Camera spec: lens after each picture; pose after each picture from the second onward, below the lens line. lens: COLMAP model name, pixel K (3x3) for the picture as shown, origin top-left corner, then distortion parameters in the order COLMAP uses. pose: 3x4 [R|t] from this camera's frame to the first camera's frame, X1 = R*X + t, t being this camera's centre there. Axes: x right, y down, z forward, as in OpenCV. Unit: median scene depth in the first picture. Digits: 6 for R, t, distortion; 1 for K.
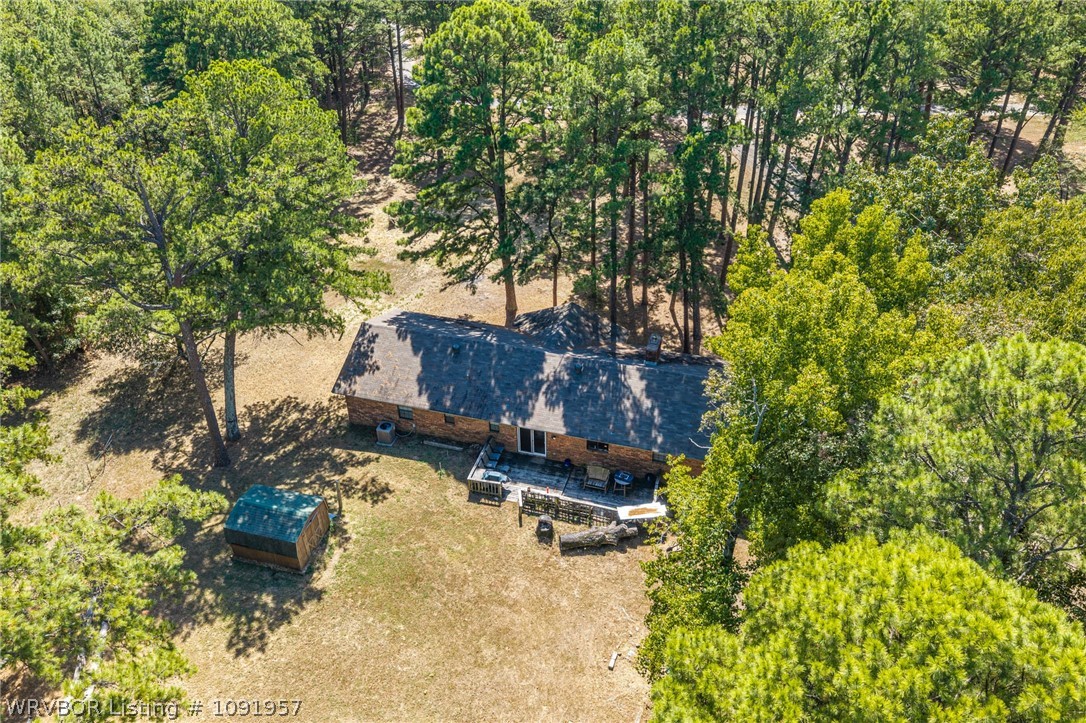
lens RADIAL K [[913.6, 0, 547.0], [0, 913.6, 362.0], [0, 0, 1]] dist [0.006730, -0.011735]
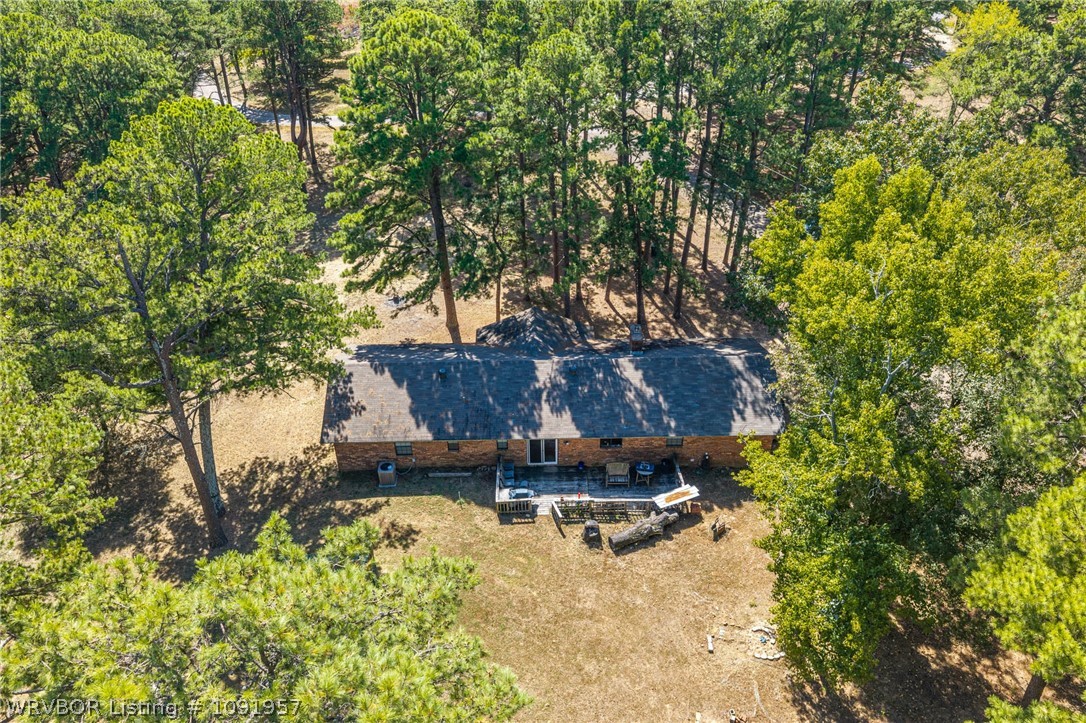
lens RADIAL K [[913.6, 0, 548.0], [0, 913.6, 360.0], [0, 0, 1]] dist [0.006730, -0.011735]
pose [[0.954070, -0.173788, 0.244024, -0.234256], [0.174862, 0.984439, 0.017427, -0.026358], [-0.243255, 0.026044, 0.969613, 0.040524]]
